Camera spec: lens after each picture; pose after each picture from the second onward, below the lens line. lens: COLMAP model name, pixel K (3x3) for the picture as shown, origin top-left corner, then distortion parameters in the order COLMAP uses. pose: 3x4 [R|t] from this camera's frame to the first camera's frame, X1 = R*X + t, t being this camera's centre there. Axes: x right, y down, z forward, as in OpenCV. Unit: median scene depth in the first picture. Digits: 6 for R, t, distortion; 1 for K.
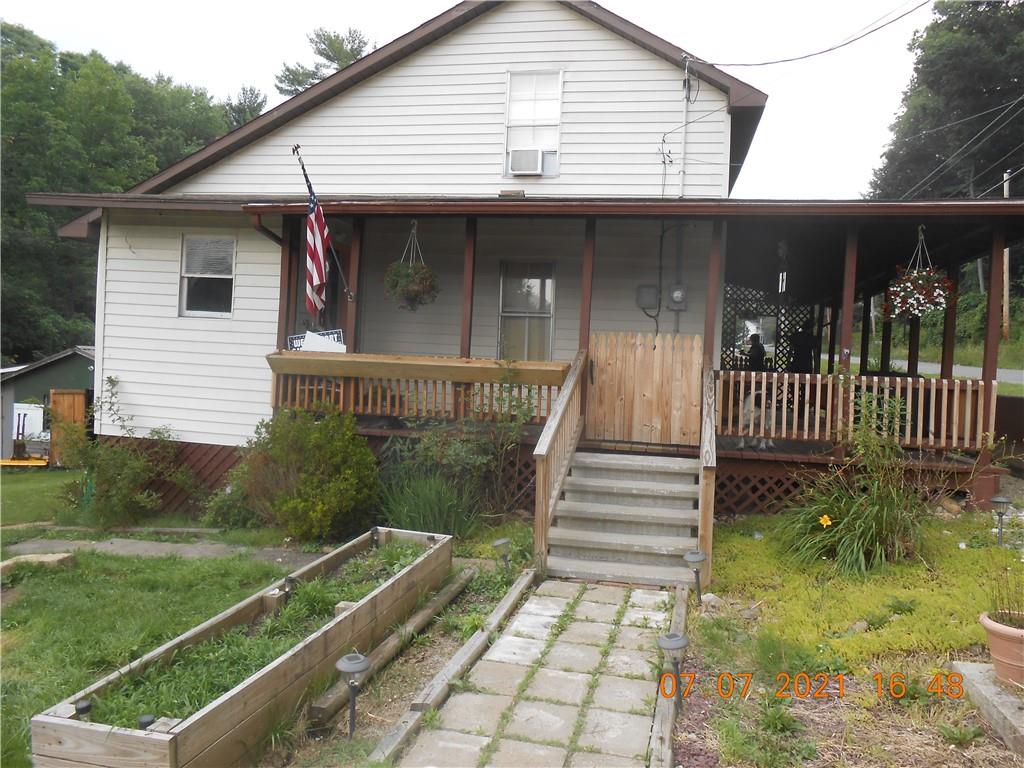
lens RADIAL K [[803.9, 0, 511.7], [0, 803.9, 383.4], [0, 0, 1]] dist [-0.011604, 0.019811]
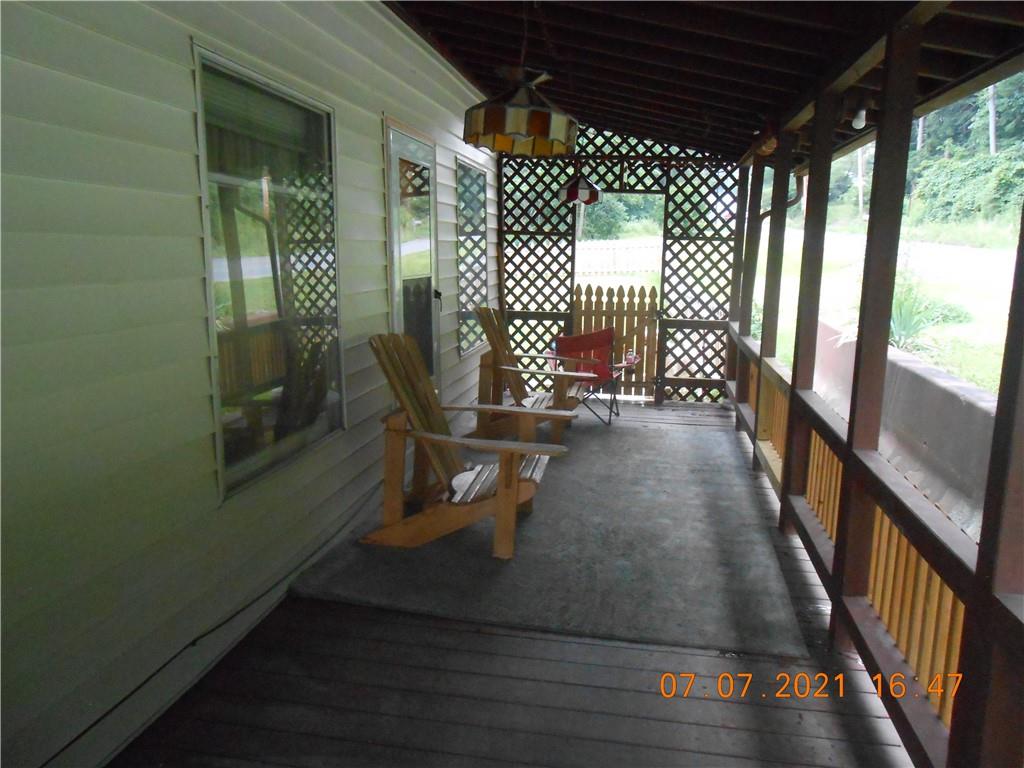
lens RADIAL K [[803.9, 0, 512.6], [0, 803.9, 381.5], [0, 0, 1]] dist [-0.011604, 0.019811]
pose [[0.999425, -0.027892, 0.019288, 0.231546], [0.024798, 0.989071, 0.145340, -0.046525], [-0.023131, -0.144778, 0.989194, 0.539536]]
